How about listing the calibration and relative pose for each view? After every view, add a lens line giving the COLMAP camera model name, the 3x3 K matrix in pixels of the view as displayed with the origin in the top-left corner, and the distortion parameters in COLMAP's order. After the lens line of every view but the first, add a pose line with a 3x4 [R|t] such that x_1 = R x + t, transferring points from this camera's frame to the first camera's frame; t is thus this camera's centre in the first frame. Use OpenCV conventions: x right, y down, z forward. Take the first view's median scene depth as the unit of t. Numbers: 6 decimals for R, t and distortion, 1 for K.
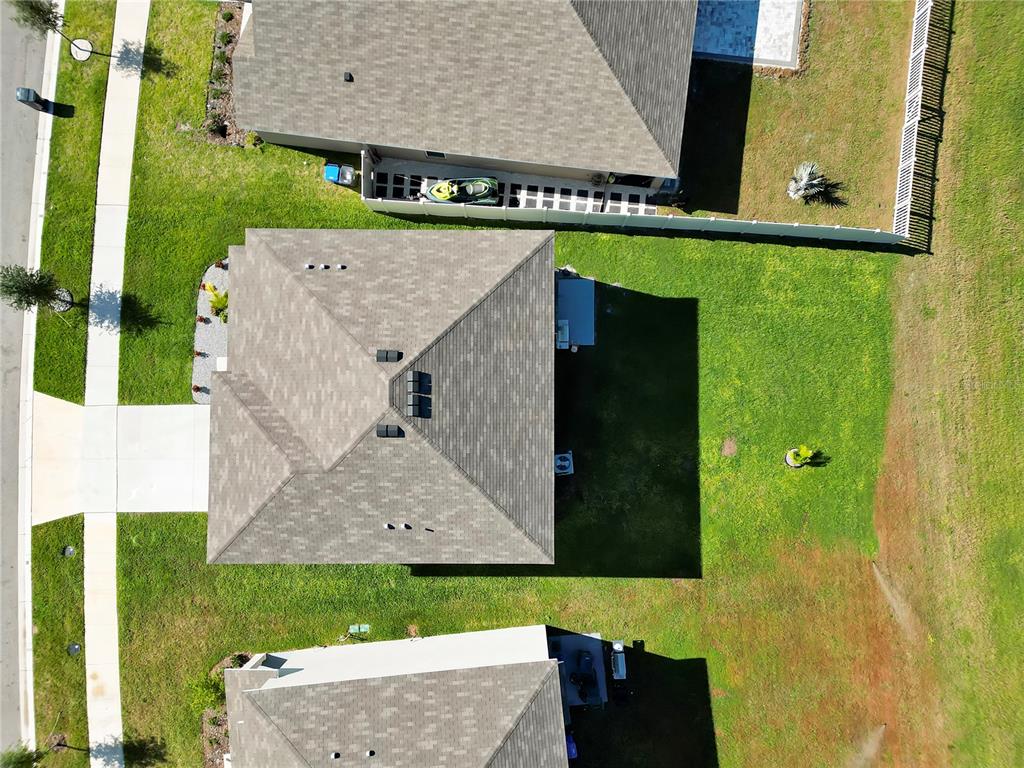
lens RADIAL K [[721.1, 0, 519.6], [0, 721.1, 382.4], [0, 0, 1]] dist [0.076983, -0.076270]
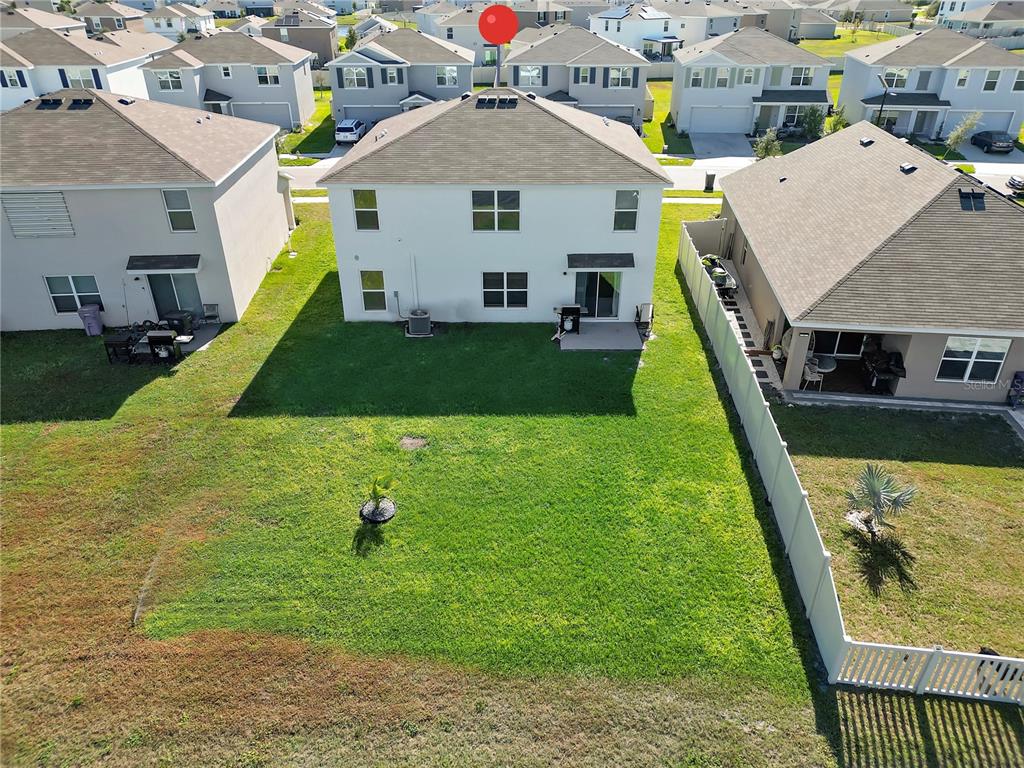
lens RADIAL K [[721.1, 0, 519.6], [0, 721.1, 382.4], [0, 0, 1]] dist [0.076983, -0.076270]
pose [[-0.004418, 0.484566, -0.874744, 0.814152], [-0.999085, 0.035072, 0.024474, -0.023166], [0.042538, 0.874052, 0.483967, 0.635873]]
